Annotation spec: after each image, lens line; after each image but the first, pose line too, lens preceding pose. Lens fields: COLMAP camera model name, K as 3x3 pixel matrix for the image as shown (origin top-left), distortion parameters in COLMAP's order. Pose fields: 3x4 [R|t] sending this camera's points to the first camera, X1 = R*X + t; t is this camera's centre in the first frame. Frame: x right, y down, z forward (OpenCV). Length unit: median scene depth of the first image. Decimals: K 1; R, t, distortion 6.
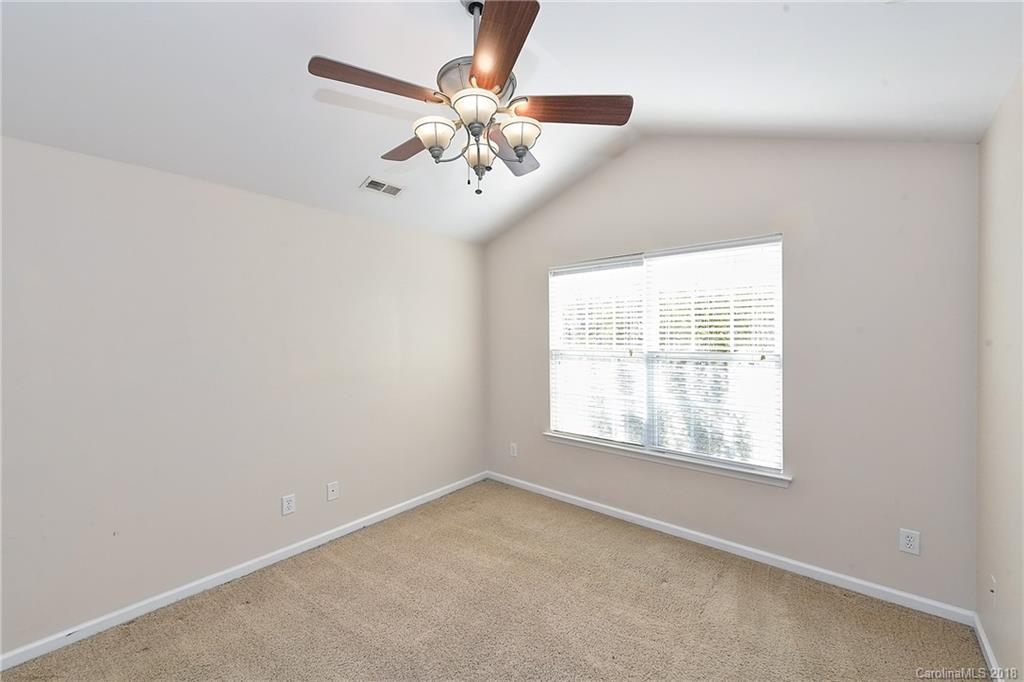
lens RADIAL K [[402.6, 0, 510.7], [0, 402.6, 341.1], [0, 0, 1]] dist [-0.001508, -0.001282]
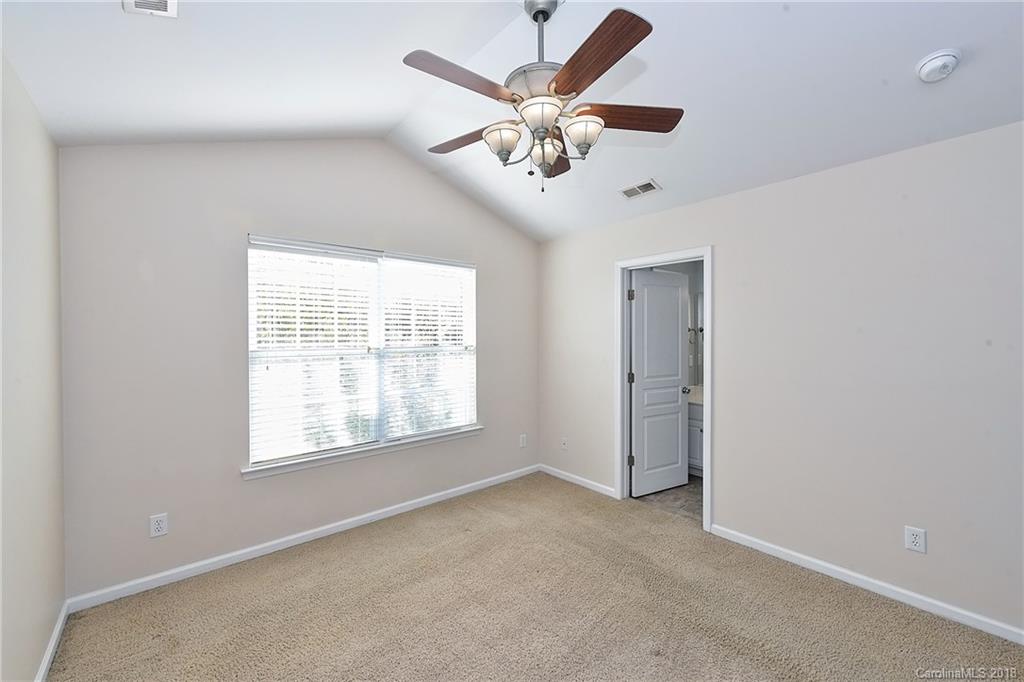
lens RADIAL K [[402.6, 0, 510.4], [0, 402.6, 336.9], [0, 0, 1]] dist [-0.001508, -0.001282]
pose [[0.165307, -0.004030, 0.986234, -0.614973], [0.009509, 0.999952, 0.002493, -0.000885], [-0.986196, 0.008966, 0.165337, 0.500431]]
